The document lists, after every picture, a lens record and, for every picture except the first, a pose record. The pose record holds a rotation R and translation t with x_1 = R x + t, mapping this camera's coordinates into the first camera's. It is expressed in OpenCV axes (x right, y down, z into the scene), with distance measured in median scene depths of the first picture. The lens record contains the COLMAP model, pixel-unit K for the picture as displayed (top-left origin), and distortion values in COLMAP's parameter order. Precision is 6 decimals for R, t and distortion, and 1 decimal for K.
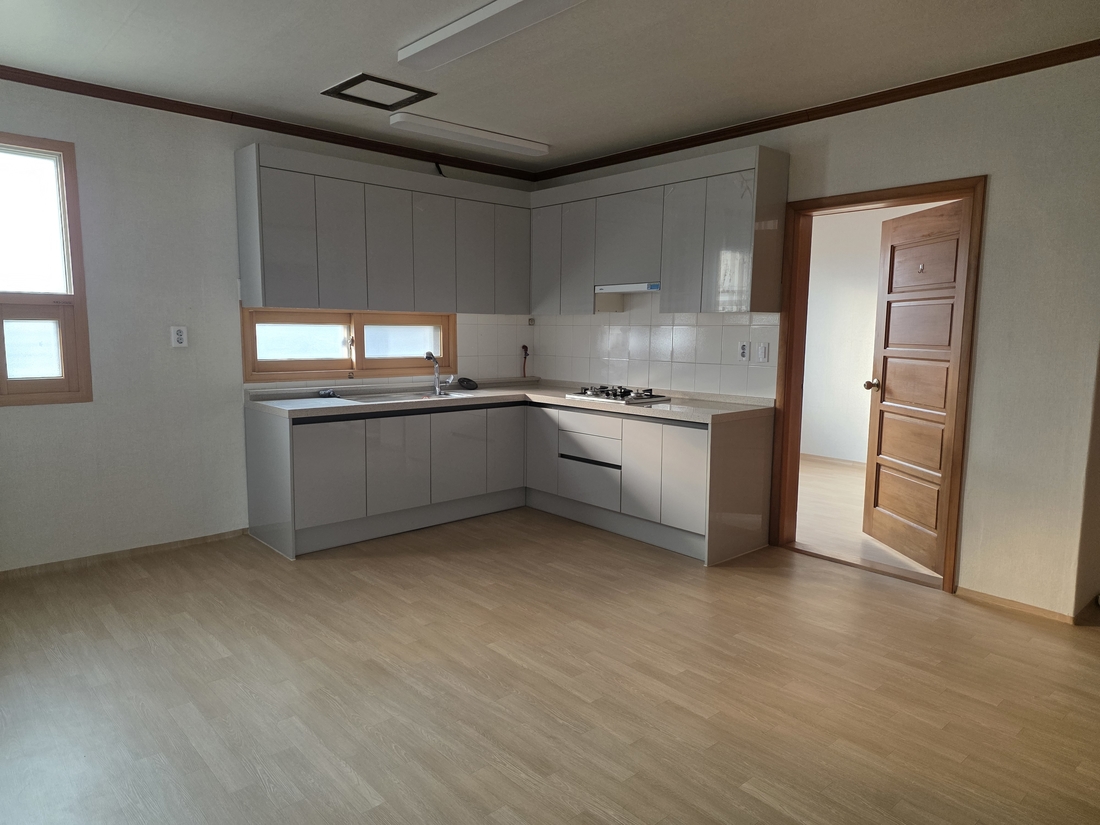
lens RADIAL K [[718.5, 0, 508.5], [0, 718.5, 431.3], [0, 0, 1]] dist [0.002427, 0.000312]
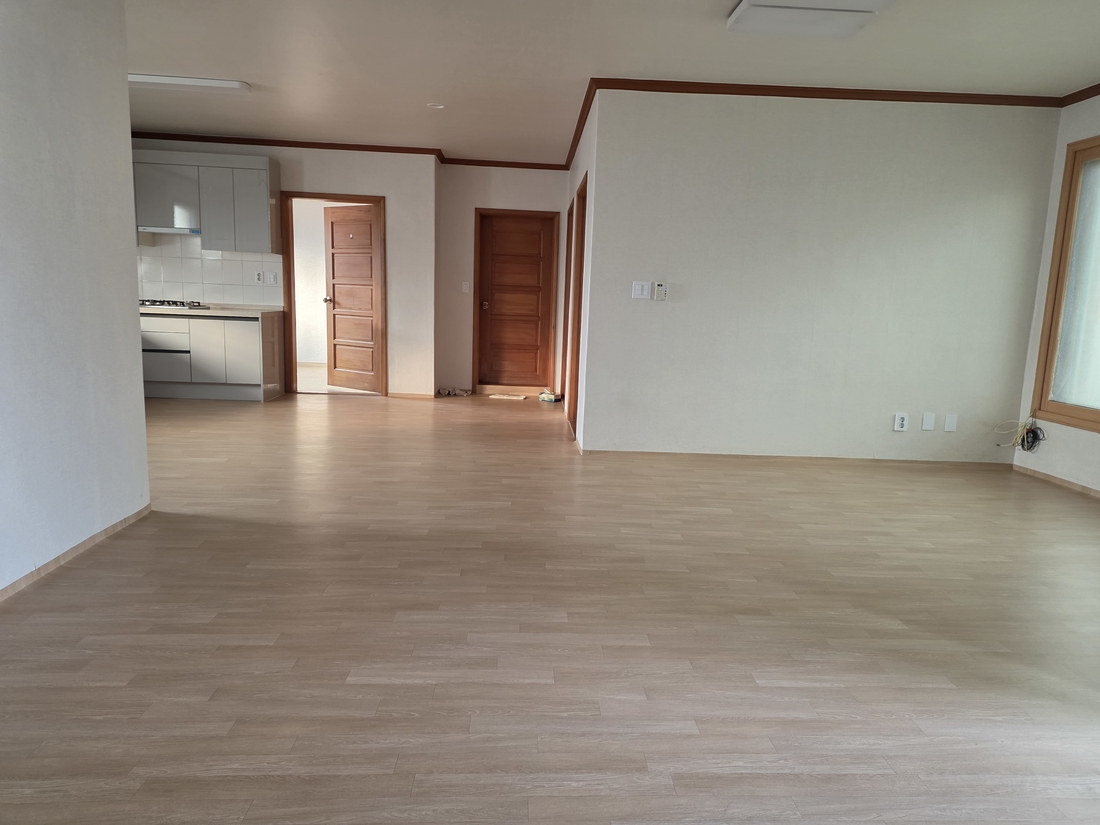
lens RADIAL K [[713.1, 0, 550.0], [0, 713.1, 412.5], [0, 0, 1]] dist [-0.000874, -0.002199]
pose [[0.604710, -0.102902, 0.789770, -0.600330], [0.070553, 0.994641, 0.075574, 0.121553], [-0.793315, 0.010020, 0.608729, -0.521293]]
